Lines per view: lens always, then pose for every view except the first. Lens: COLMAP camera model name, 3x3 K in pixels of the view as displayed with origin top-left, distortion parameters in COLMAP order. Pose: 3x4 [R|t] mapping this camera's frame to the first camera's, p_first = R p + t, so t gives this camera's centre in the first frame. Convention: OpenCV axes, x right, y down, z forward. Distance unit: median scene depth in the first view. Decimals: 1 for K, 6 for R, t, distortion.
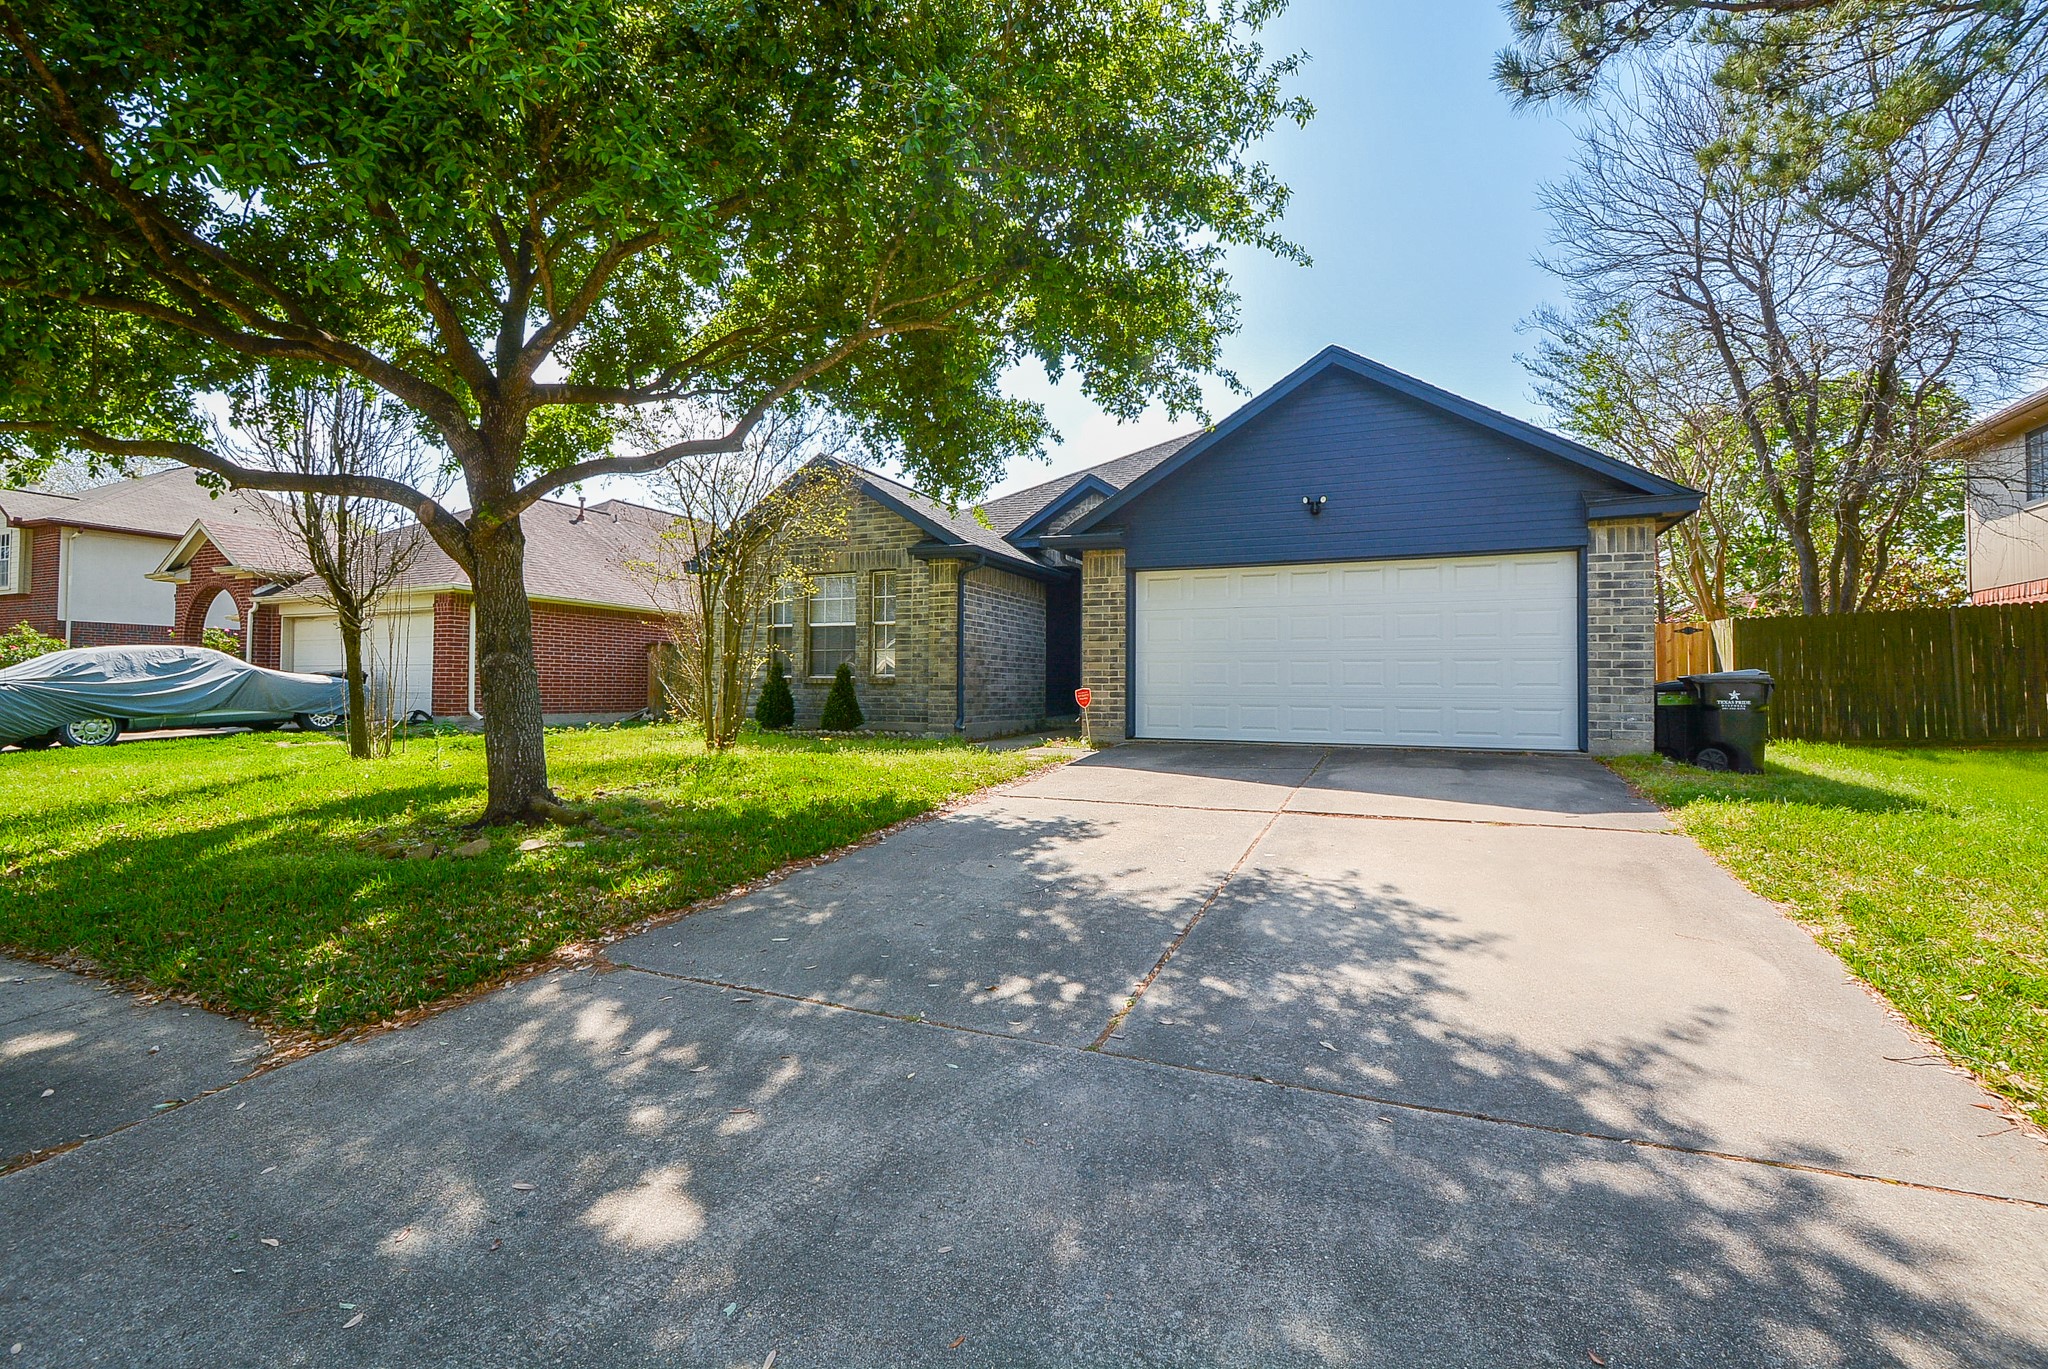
lens RADIAL K [[897.1, 0, 1030.6], [0, 897.1, 666.4], [0, 0, 1]] dist [0.008922, -0.007863]
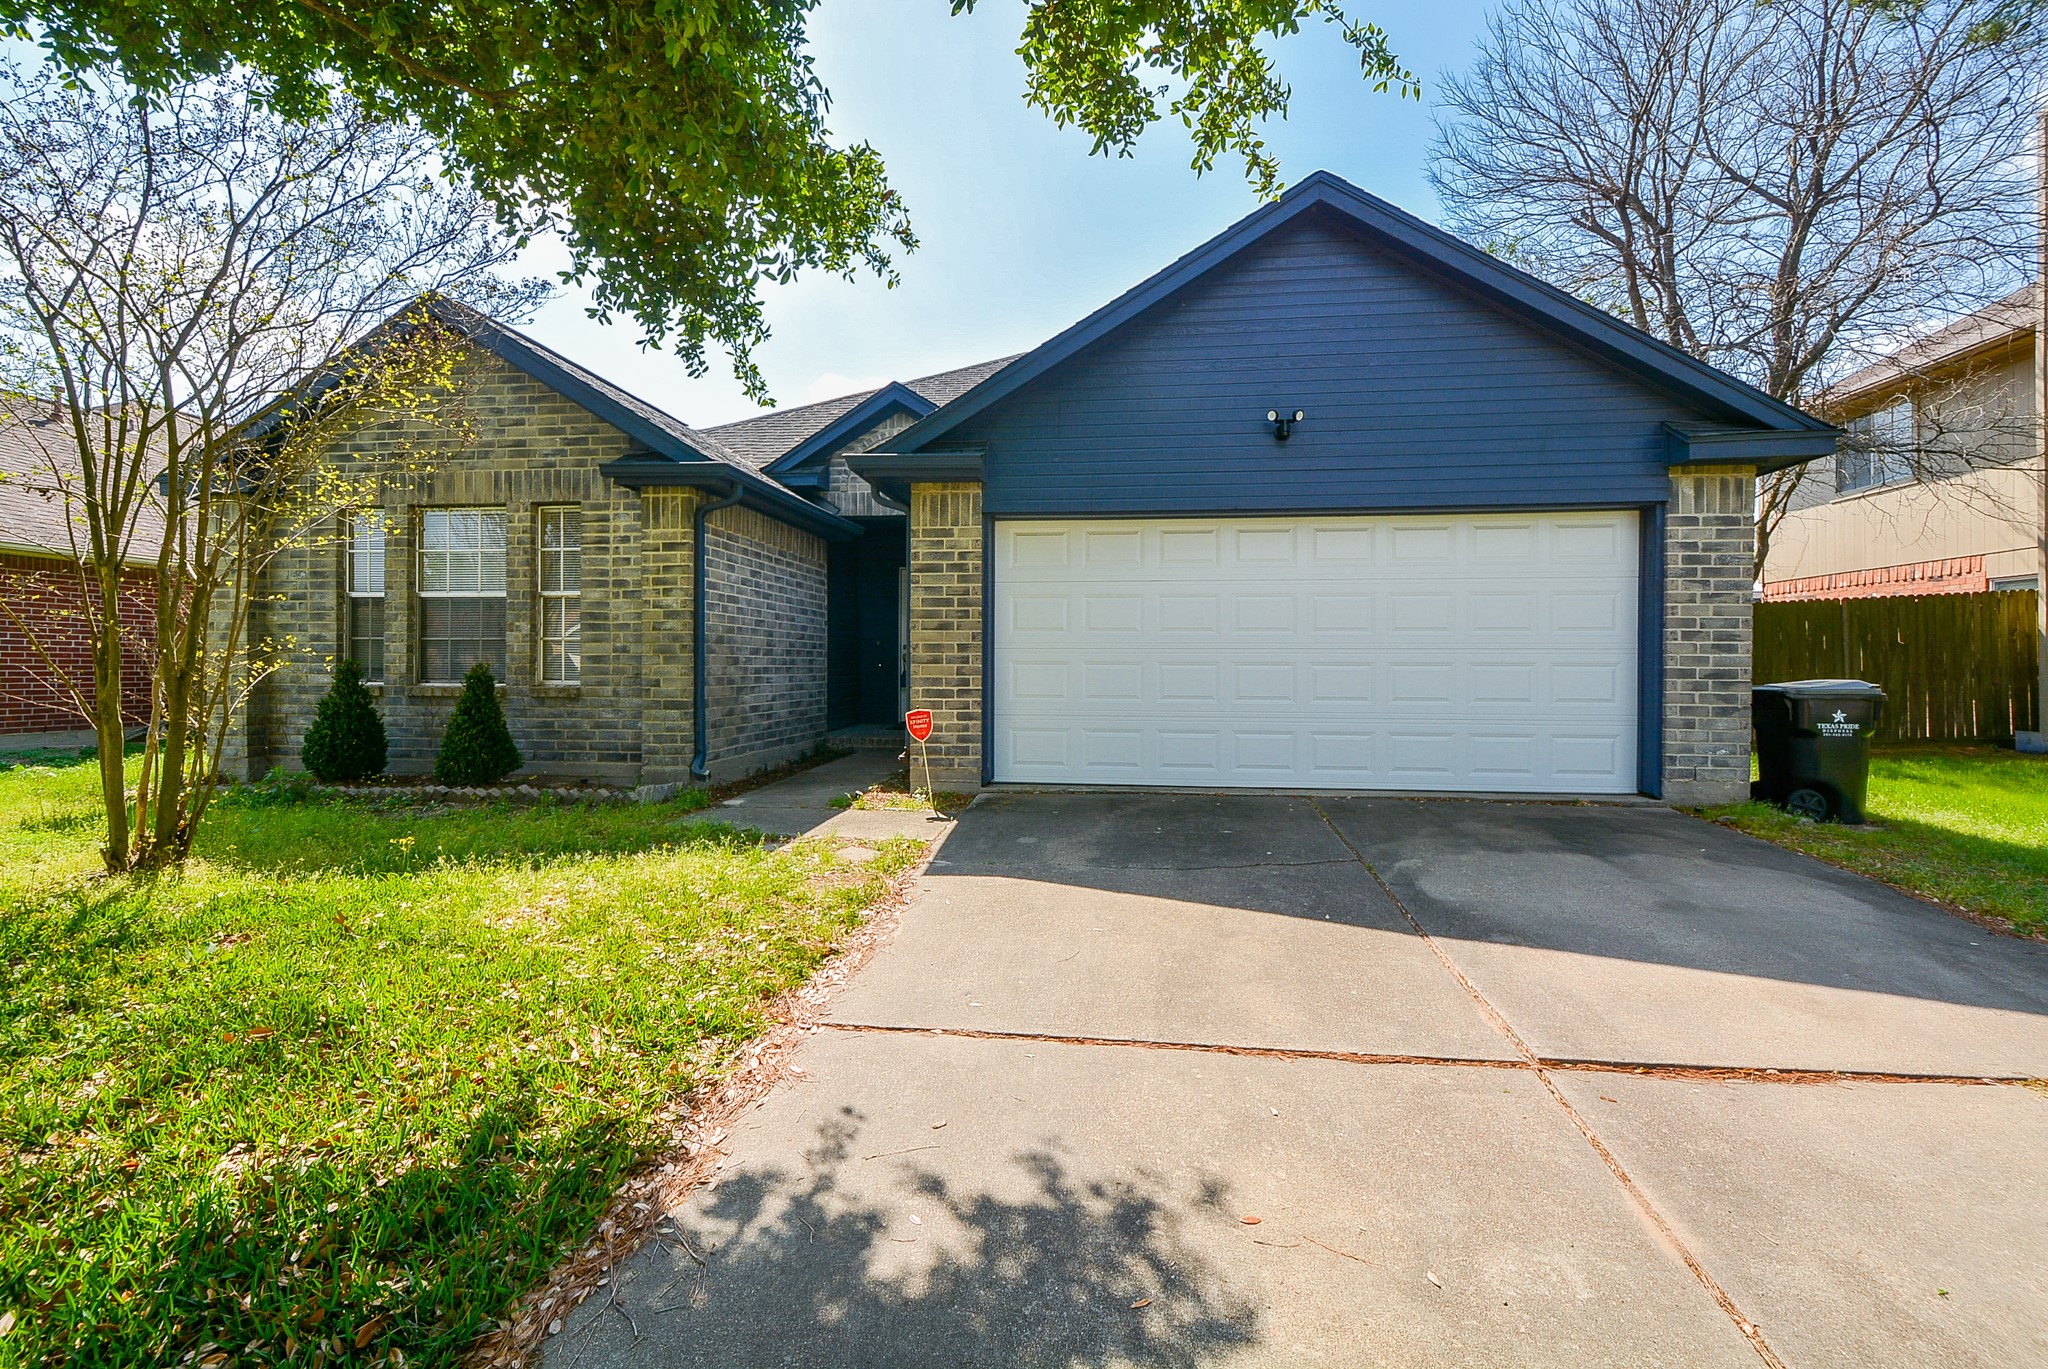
lens RADIAL K [[897.1, 0, 1030.6], [0, 897.1, 666.4], [0, 0, 1]] dist [0.008922, -0.007863]
pose [[0.958296, -0.003956, 0.285751, -0.040014], [-0.003993, 0.999621, 0.027230, -0.020007], [-0.285750, -0.027236, 0.957917, 0.385011]]
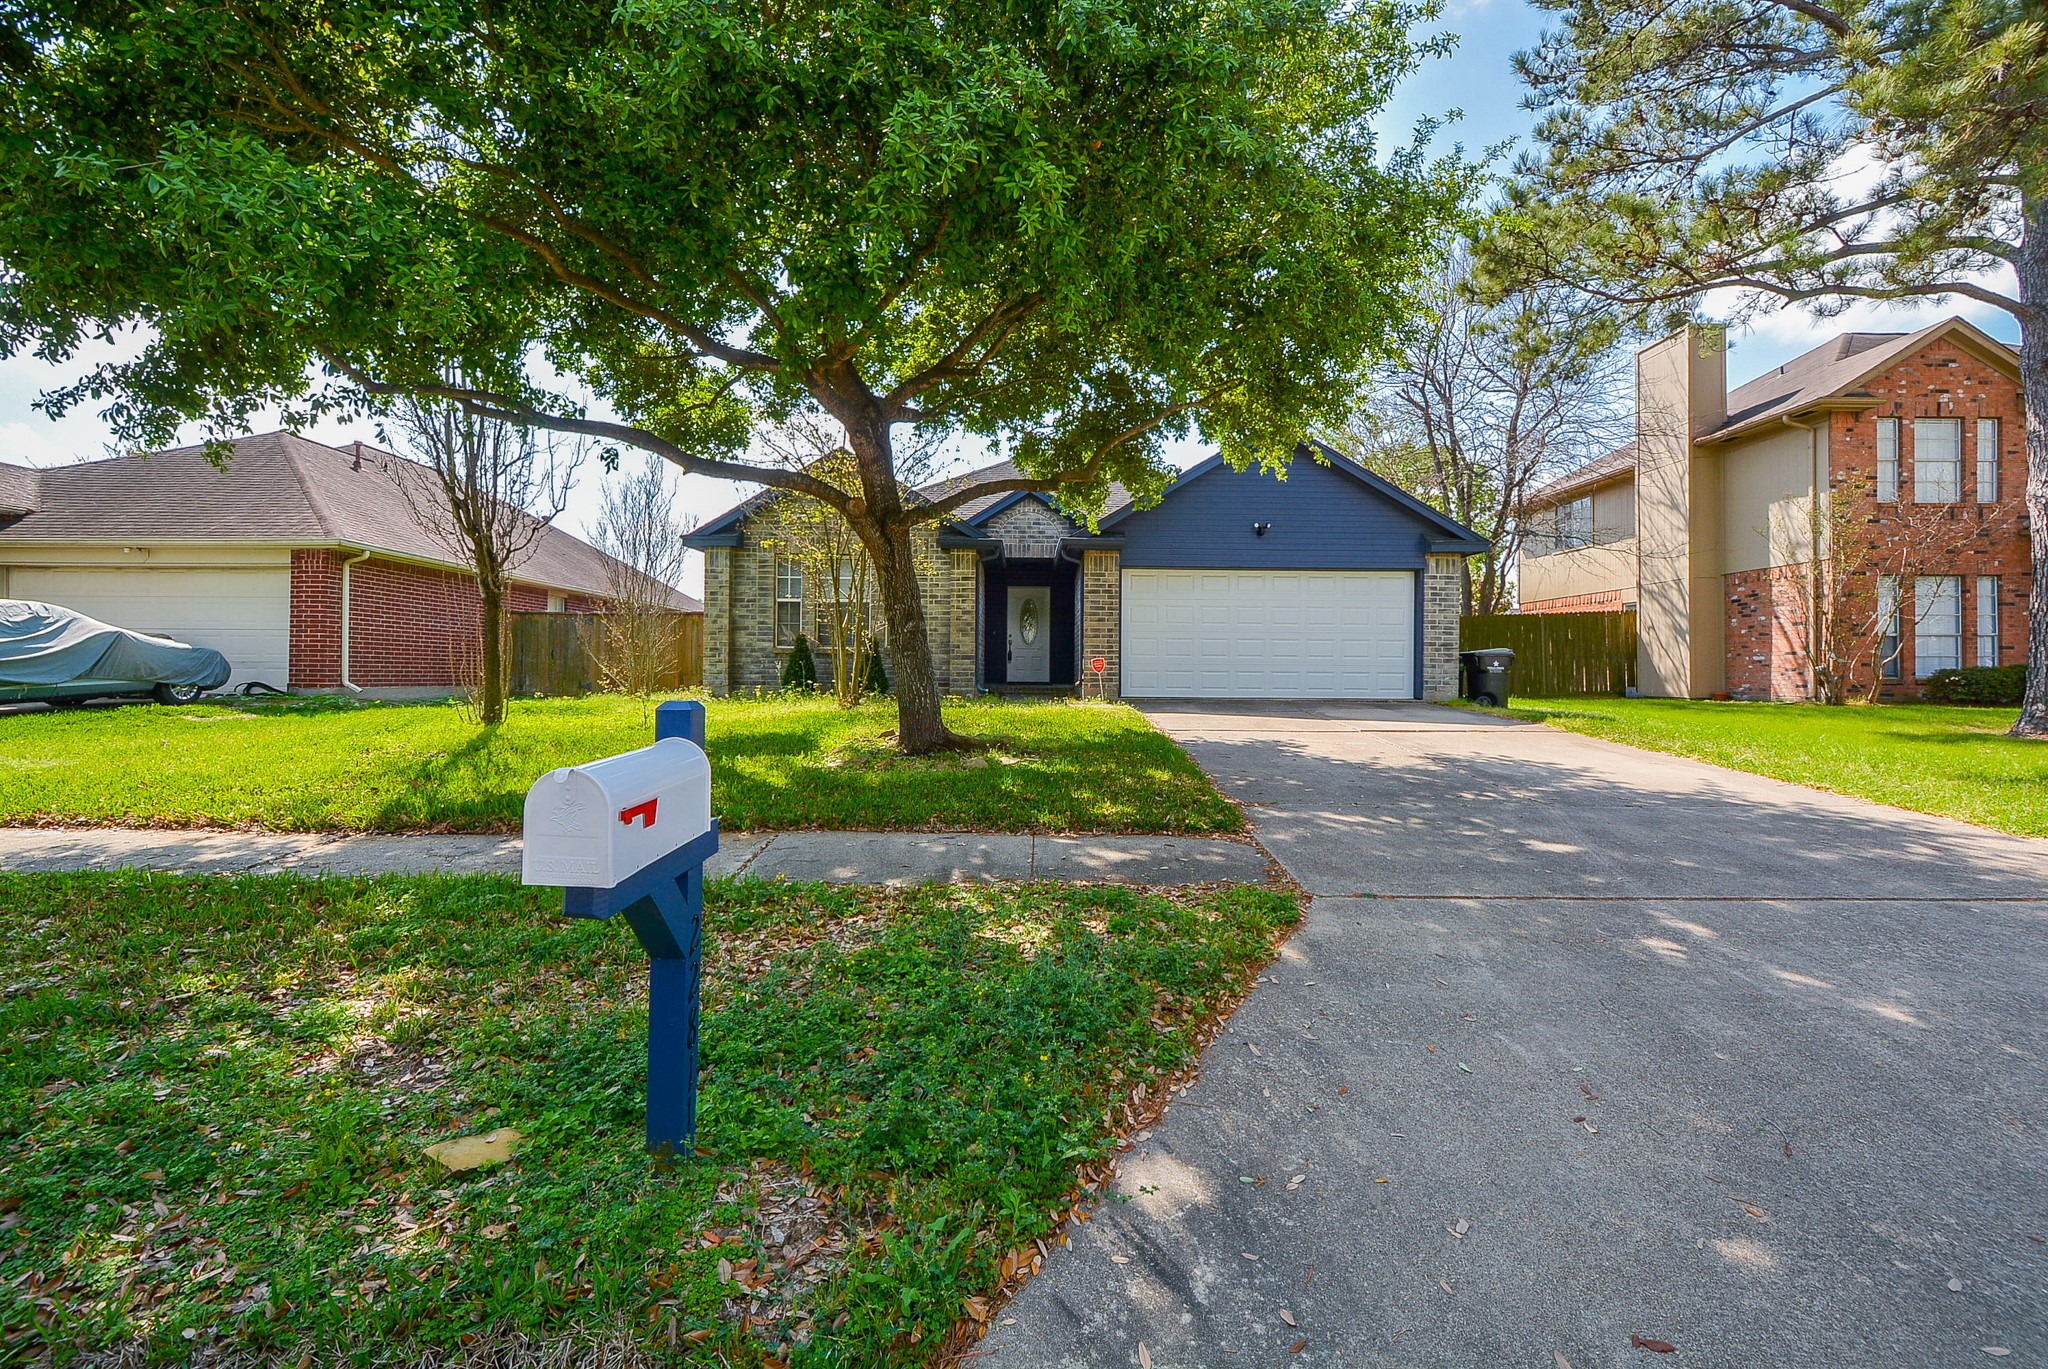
lens RADIAL K [[897.1, 0, 1030.6], [0, 897.1, 666.4], [0, 0, 1]] dist [0.008922, -0.007863]
pose [[0.914934, 0.004561, 0.403578, -0.526871], [-0.012022, 0.999800, 0.015955, 0.016347], [-0.403425, -0.019450, 0.914806, -0.134740]]
